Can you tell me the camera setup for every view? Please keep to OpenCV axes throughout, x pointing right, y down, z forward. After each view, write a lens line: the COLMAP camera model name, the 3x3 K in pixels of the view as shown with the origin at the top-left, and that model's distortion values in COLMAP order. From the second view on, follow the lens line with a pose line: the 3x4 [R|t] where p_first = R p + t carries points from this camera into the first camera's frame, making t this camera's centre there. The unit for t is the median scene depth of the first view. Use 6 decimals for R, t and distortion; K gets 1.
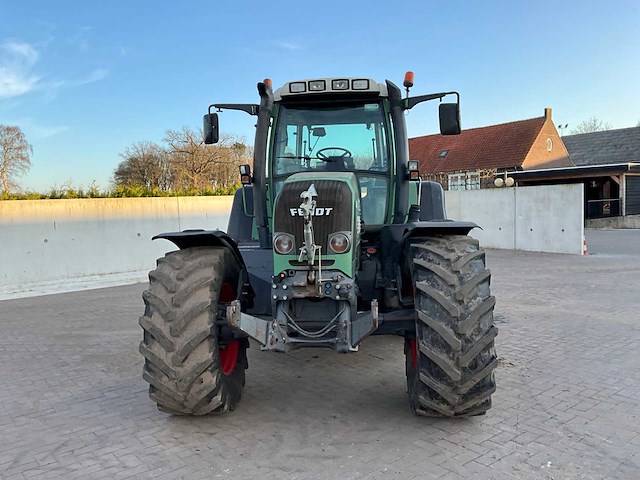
lens RADIAL K [[525.3, 0, 317.6], [0, 525.3, 239.8], [0, 0, 1]] dist [0.079535, -0.141637]
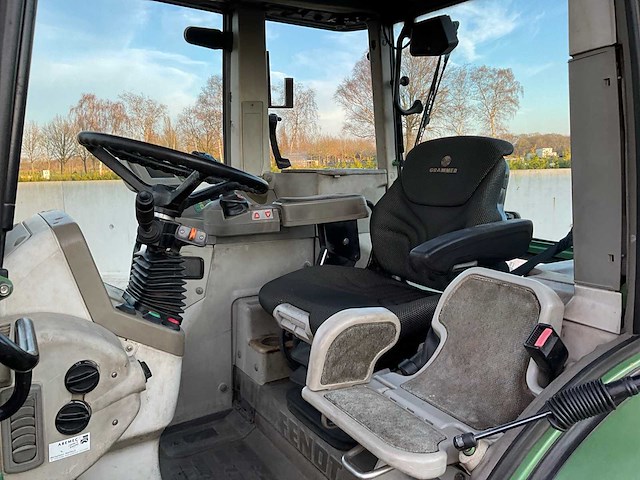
lens RADIAL K [[522.9, 0, 314.2], [0, 522.9, 242.3], [0, 0, 1]] dist [0.087278, -0.141679]
pose [[0.611954, 0.141014, -0.778220, 0.231142], [-0.047020, 0.988723, 0.142182, -0.180550], [0.789494, -0.050417, 0.611684, 1.014968]]
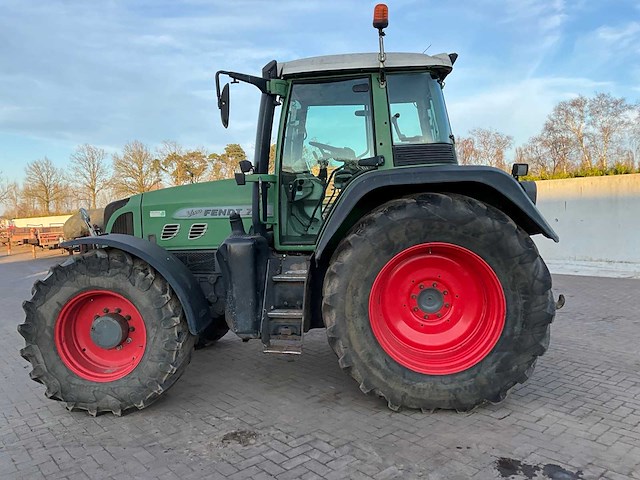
lens RADIAL K [[525.3, 0, 317.6], [0, 525.3, 239.8], [0, 0, 1]] dist [0.079535, -0.141637]
pose [[0.019617, 0.098581, -0.994936, 0.995187], [-0.018884, 0.994986, 0.098214, -0.105106], [0.999629, 0.016861, 0.021380, 1.062666]]
